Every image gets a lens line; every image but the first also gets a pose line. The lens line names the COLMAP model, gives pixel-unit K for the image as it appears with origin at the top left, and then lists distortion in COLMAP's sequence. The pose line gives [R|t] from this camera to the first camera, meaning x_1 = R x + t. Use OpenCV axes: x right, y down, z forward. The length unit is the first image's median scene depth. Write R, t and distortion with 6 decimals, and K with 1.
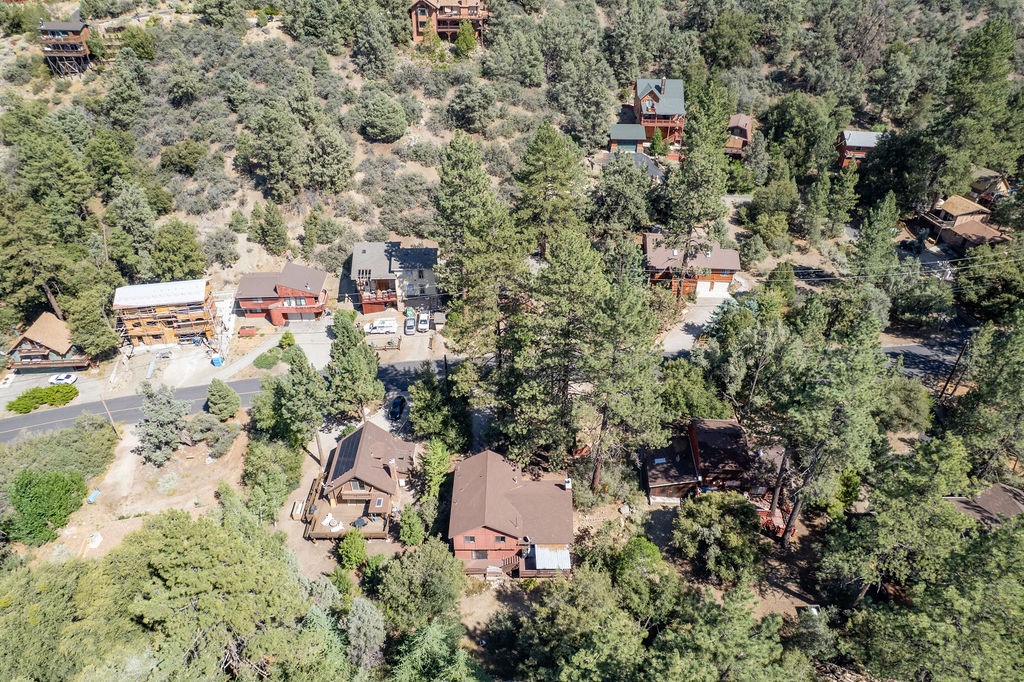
lens RADIAL K [[652.7, 0, 520.4], [0, 652.7, 346.6], [0, 0, 1]] dist [-0.078163, 0.070554]
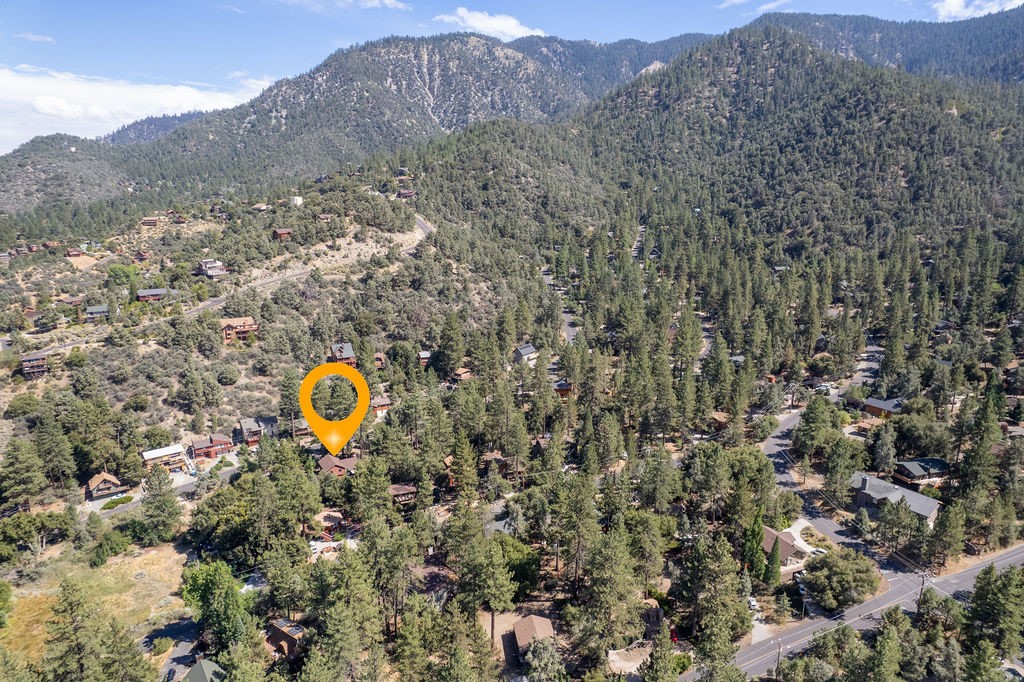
lens RADIAL K [[652.7, 0, 520.4], [0, 652.7, 346.6], [0, 0, 1]] dist [-0.078163, 0.070554]
pose [[0.855484, -0.127898, 0.501786, -0.435431], [0.305235, 0.907325, -0.289125, 0.503886], [-0.418304, 0.400505, 0.815241, -1.265329]]
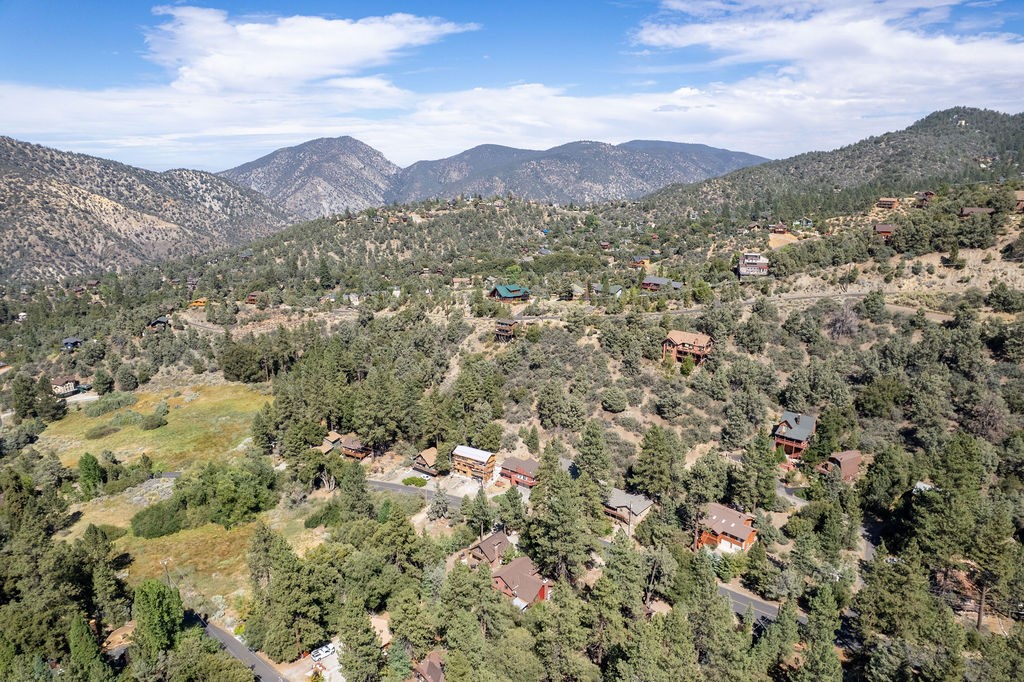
lens RADIAL K [[652.7, 0, 520.4], [0, 652.7, 346.6], [0, 0, 1]] dist [-0.078163, 0.070554]
pose [[0.759588, 0.171920, -0.627271, 0.662979], [-0.376624, 0.902551, -0.208702, -0.008495], [0.530264, 0.394773, 0.750316, -0.529051]]
